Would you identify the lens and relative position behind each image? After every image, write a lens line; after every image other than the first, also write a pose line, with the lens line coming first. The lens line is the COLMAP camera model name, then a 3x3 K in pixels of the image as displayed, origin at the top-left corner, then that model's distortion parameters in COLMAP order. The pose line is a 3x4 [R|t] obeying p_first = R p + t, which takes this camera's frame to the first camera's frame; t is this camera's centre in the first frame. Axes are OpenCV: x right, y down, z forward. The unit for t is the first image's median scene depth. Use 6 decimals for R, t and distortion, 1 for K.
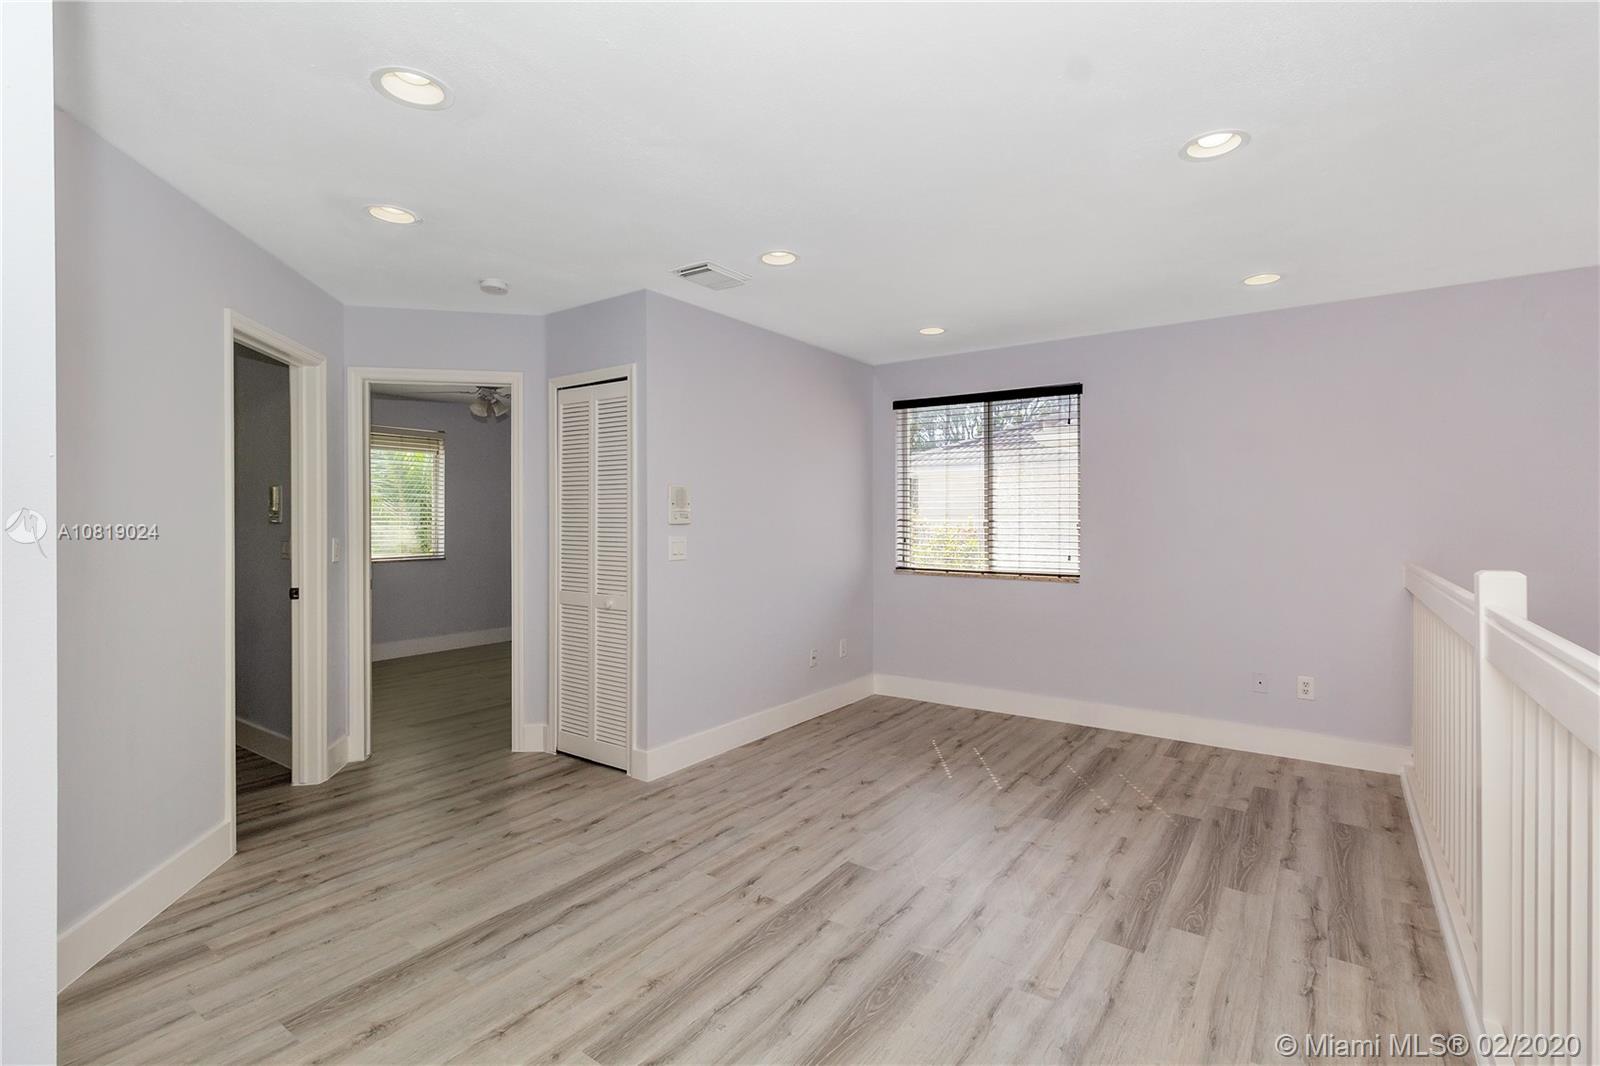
lens RADIAL K [[743.8, 0, 800.2], [0, 743.8, 527.3], [0, 0, 1]] dist [0.003734, -0.000916]
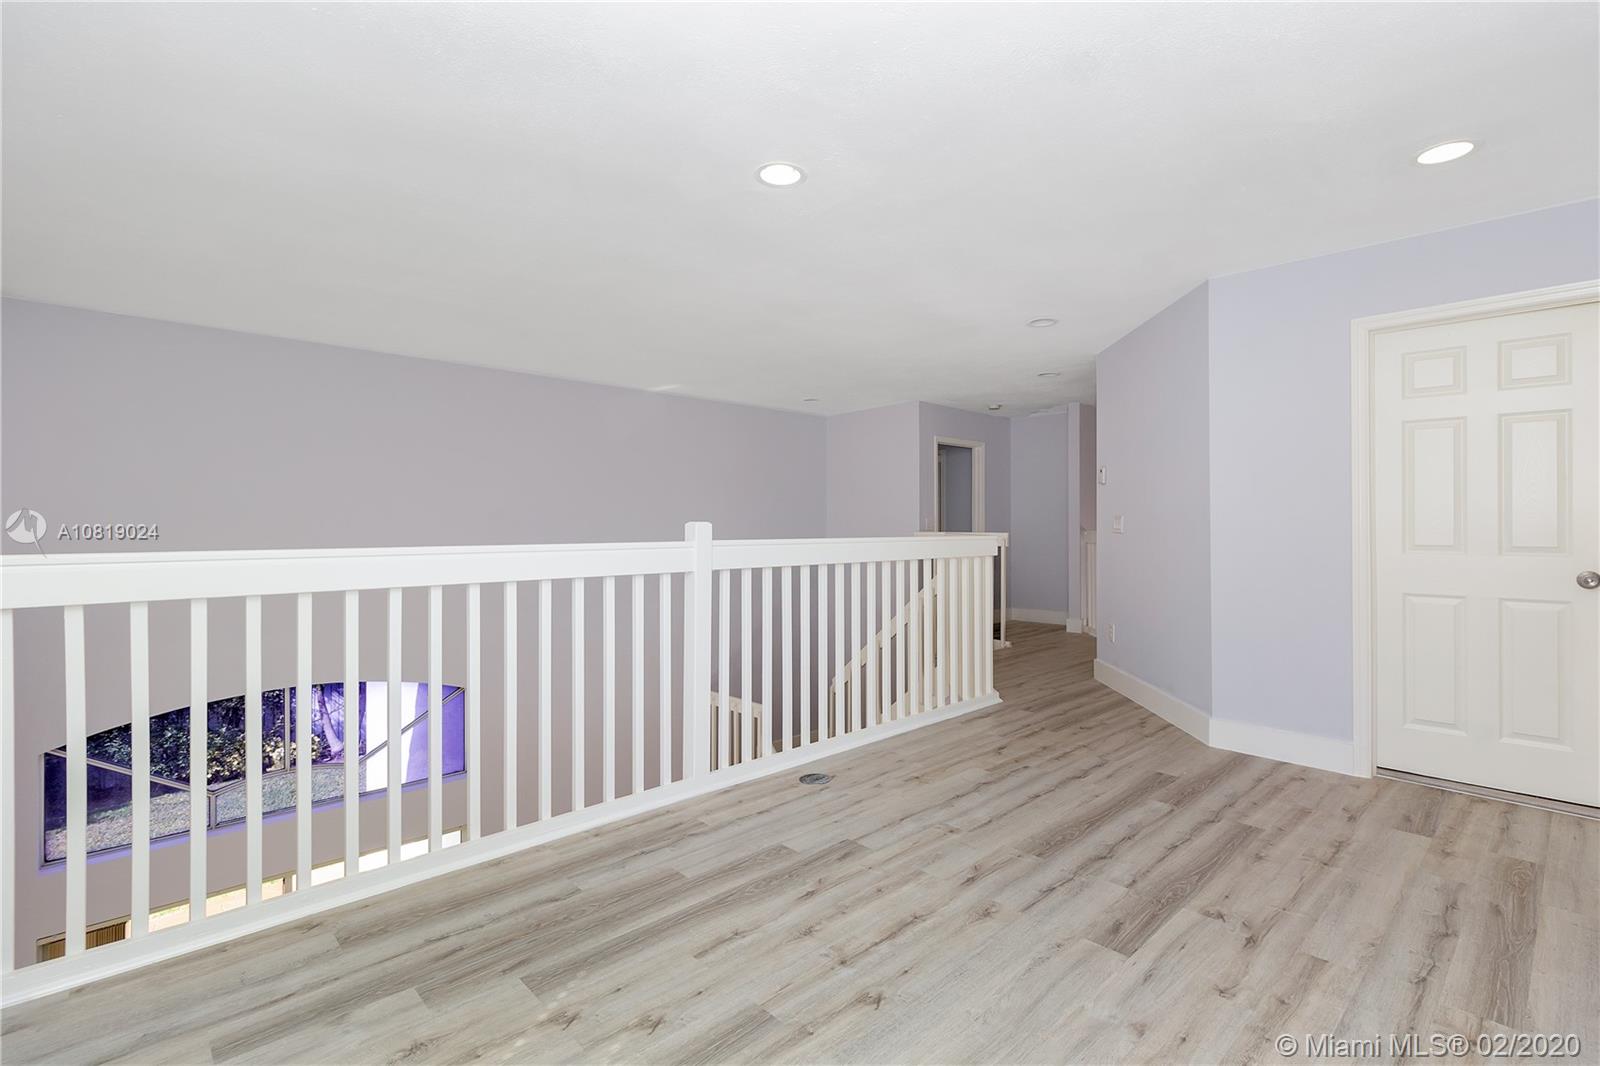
lens RADIAL K [[743.8, 0, 801.8], [0, 743.8, 524.5], [0, 0, 1]] dist [0.003734, -0.000916]
pose [[-0.981120, -0.000676, 0.193399, 0.268054], [0.001264, 0.999950, 0.009908, 0.032815], [-0.193396, 0.009966, -0.981070, 2.017117]]
